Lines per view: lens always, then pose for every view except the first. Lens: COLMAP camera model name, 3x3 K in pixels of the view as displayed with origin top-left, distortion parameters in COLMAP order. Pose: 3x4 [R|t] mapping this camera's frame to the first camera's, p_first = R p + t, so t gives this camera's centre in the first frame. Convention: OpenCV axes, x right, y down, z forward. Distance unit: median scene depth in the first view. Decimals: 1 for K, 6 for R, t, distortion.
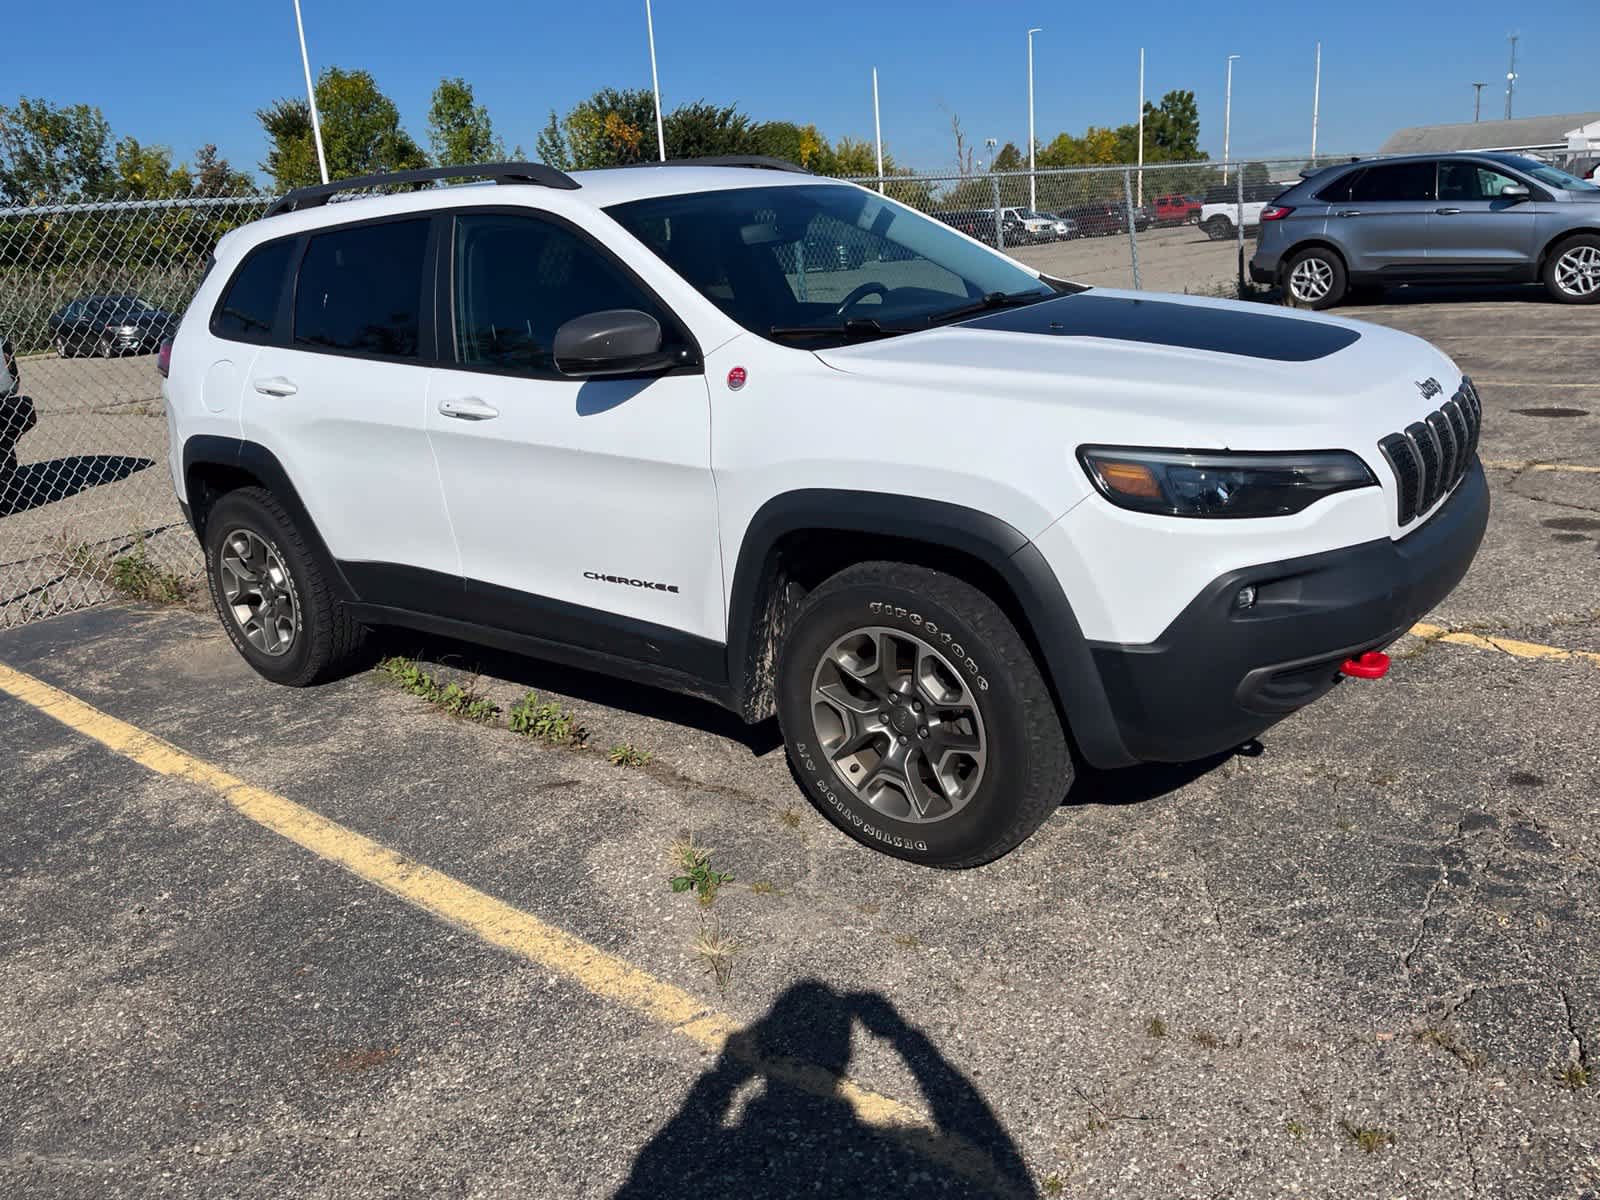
lens RADIAL K [[1203.3, 0, 782.9], [0, 1203.3, 600.0], [0, 0, 1]] dist [0.082869, -0.113982]
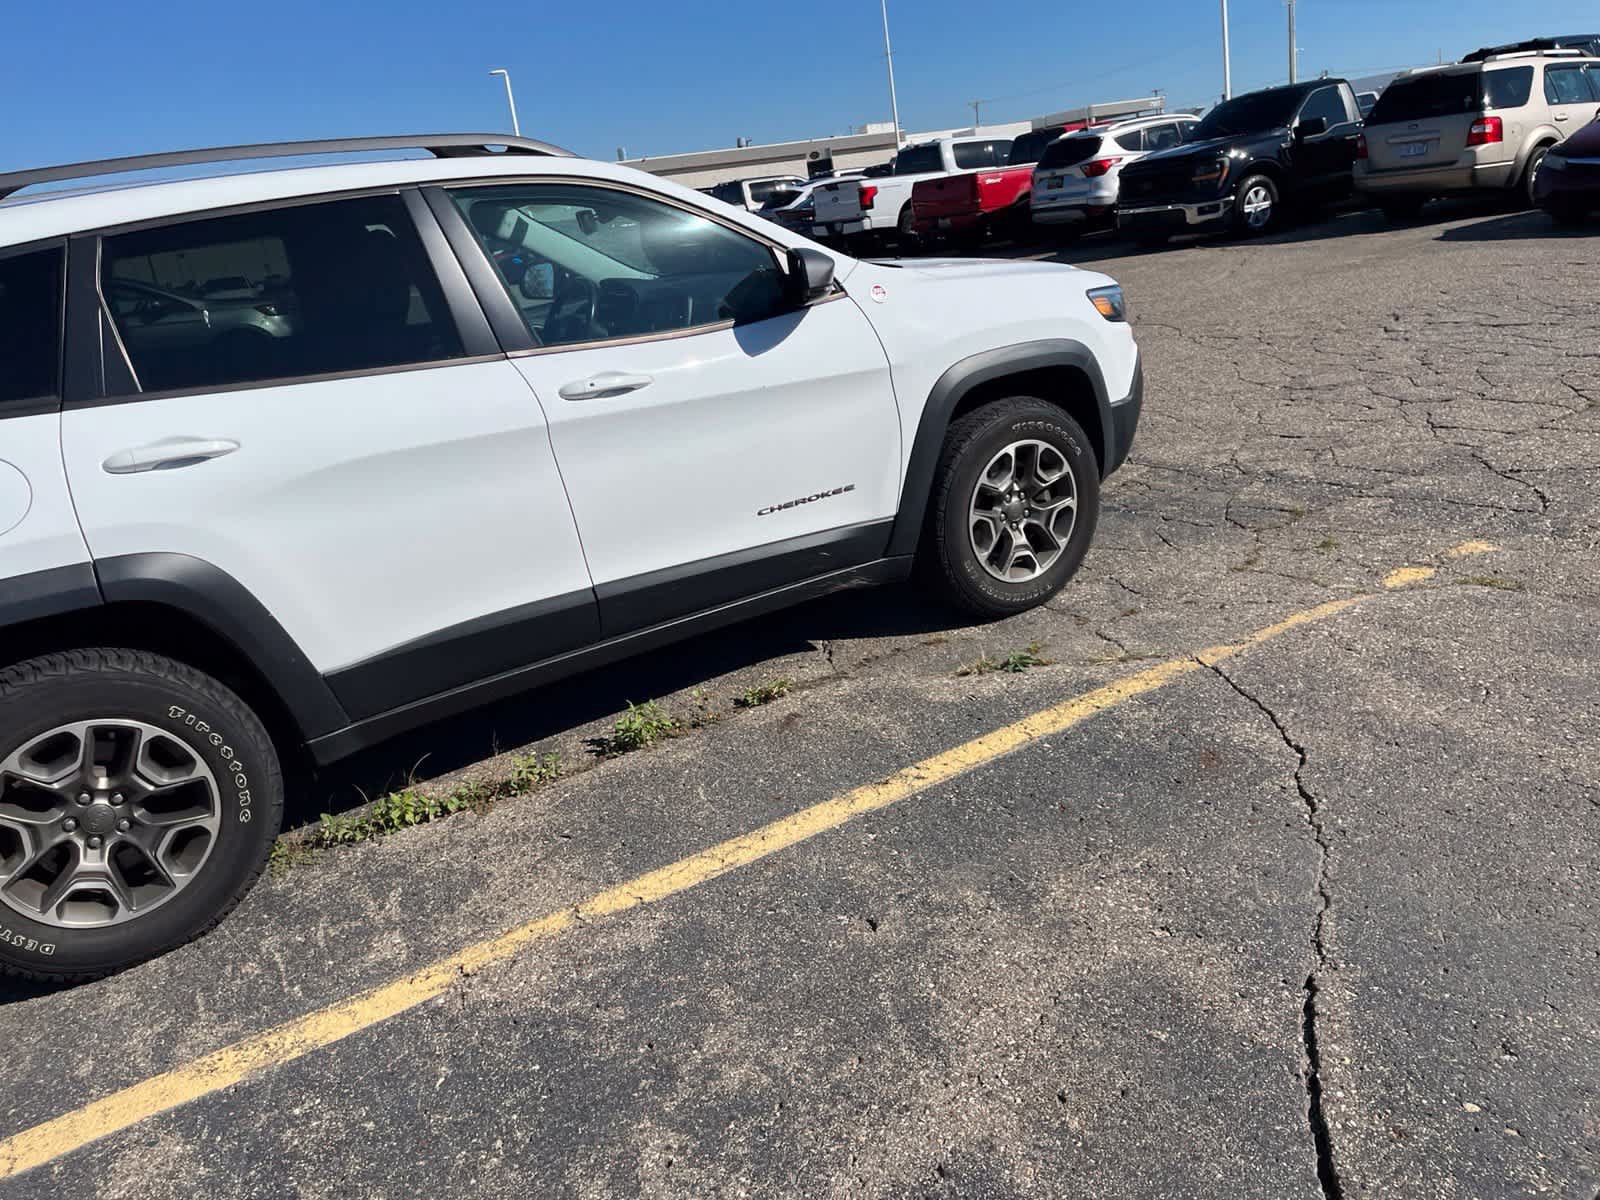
lens RADIAL K [[1201.3, 0, 813.0], [0, 1201.3, 604.4], [0, 0, 1]] dist [0.065177, -0.088490]
pose [[0.323582, -0.268773, 0.907224, -1.089045], [0.376176, 0.916319, 0.137296, -0.071462], [-0.868208, 0.296850, 0.397611, 0.556966]]
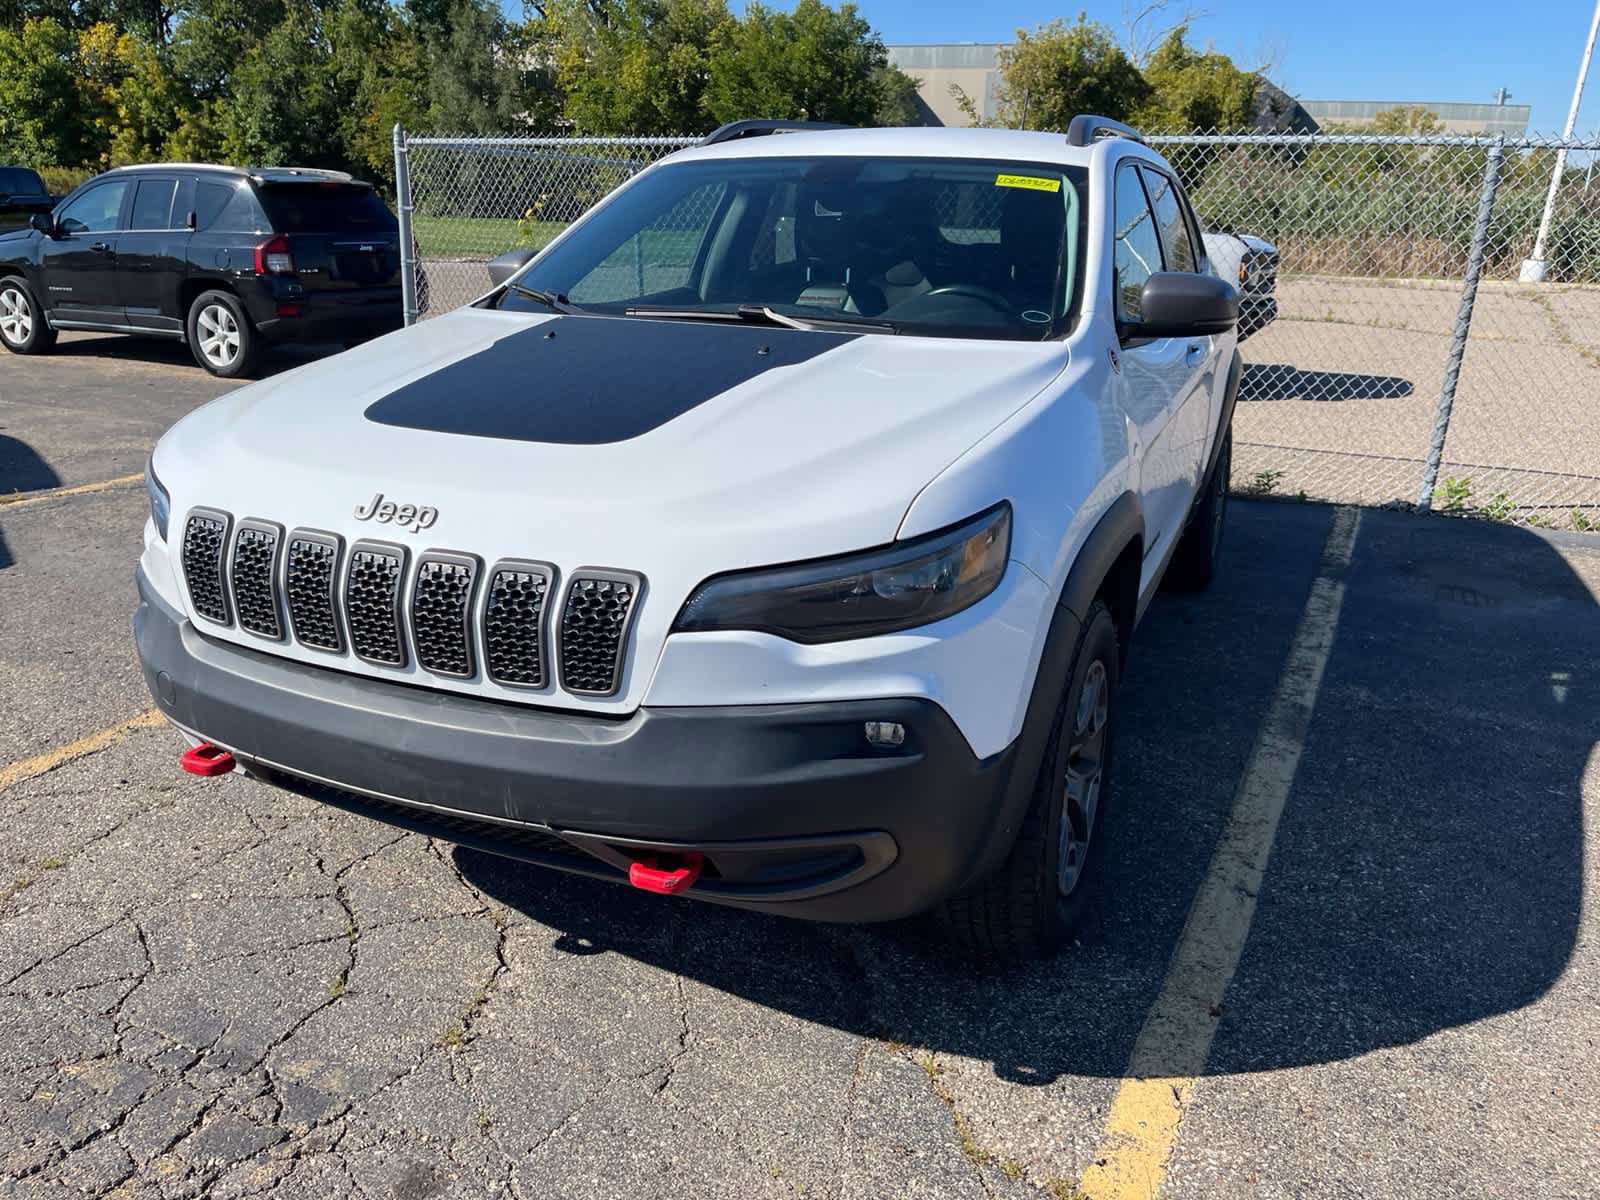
lens RADIAL K [[1203.3, 0, 803.3], [0, 1203.3, 572.1], [0, 0, 1]] dist [0.082869, -0.113982]
pose [[0.245505, 0.369852, -0.896068, 0.980458], [-0.328035, 0.901521, 0.282228, -0.333240], [0.912206, 0.224653, 0.342652, 0.798041]]
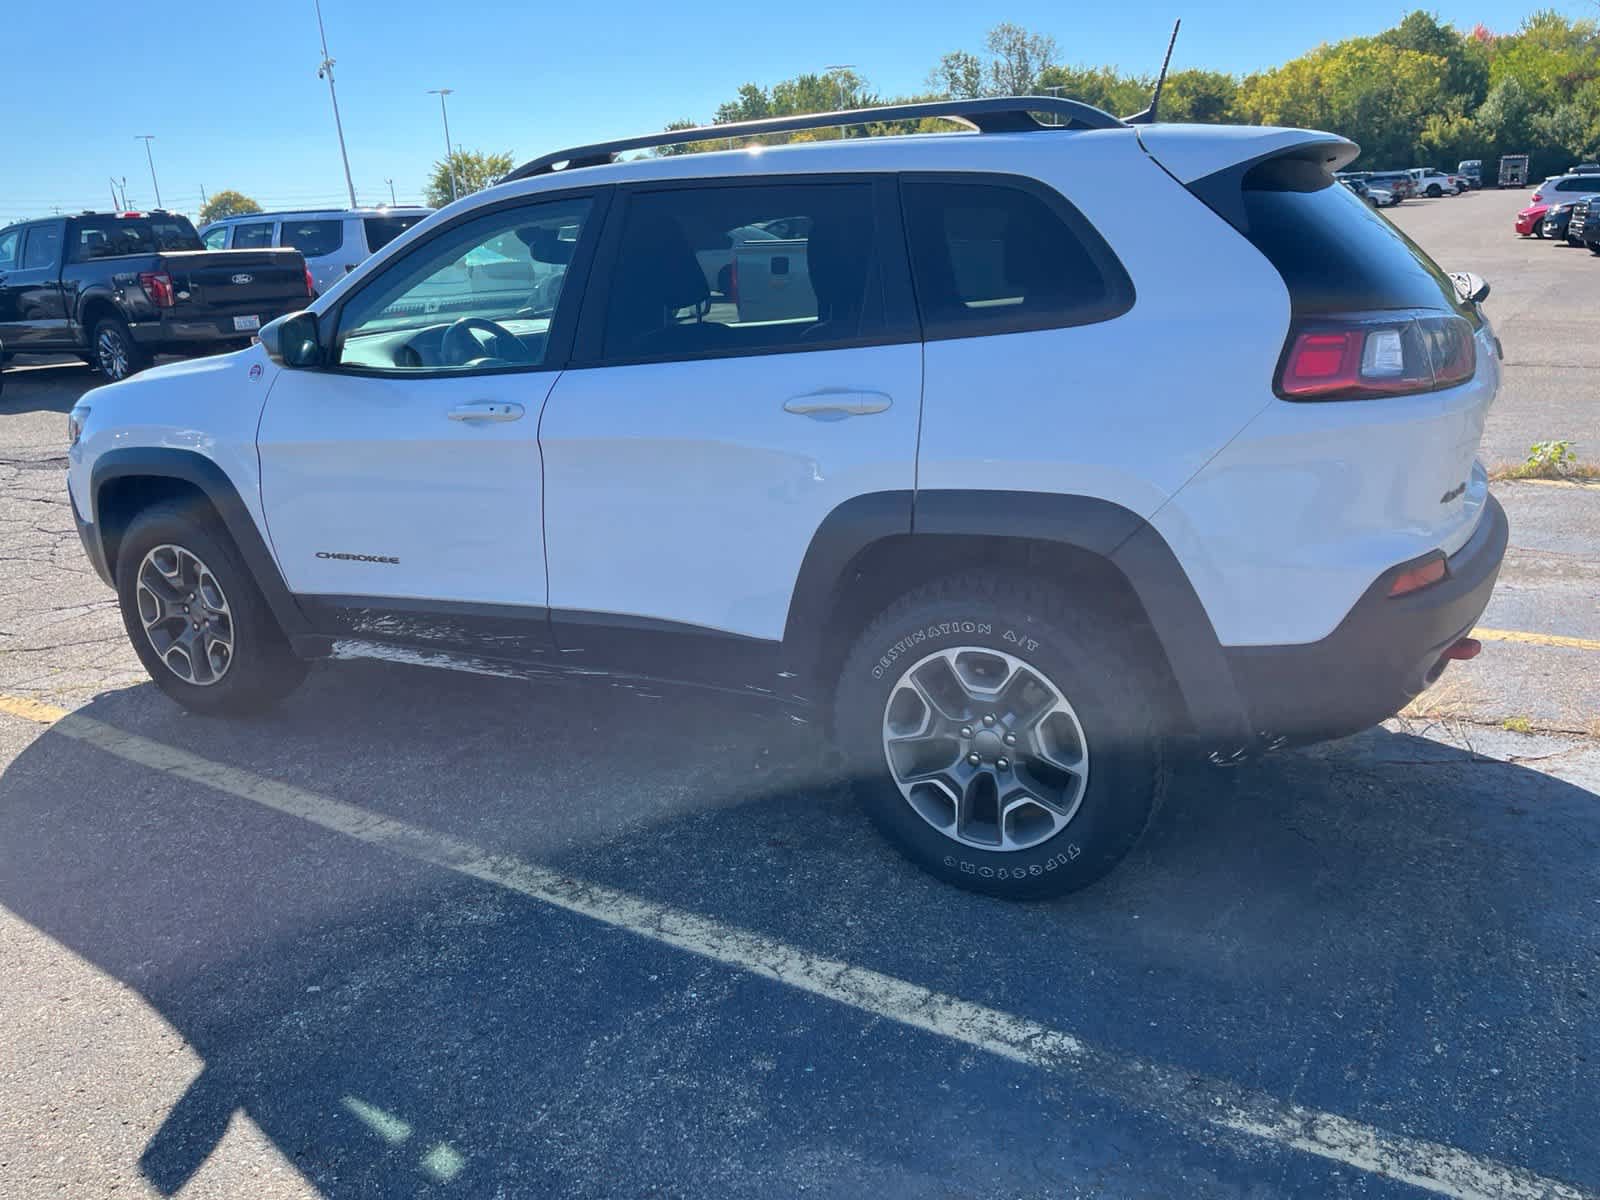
lens RADIAL K [[1203.3, 0, 799.6], [0, 1203.3, 611.8], [0, 0, 1]] dist [0.082869, -0.113982]
pose [[-0.980304, 0.156774, -0.120105, -0.036960], [0.064570, 0.829153, 0.555280, -0.697733], [0.186639, 0.536588, -0.822946, 2.324836]]
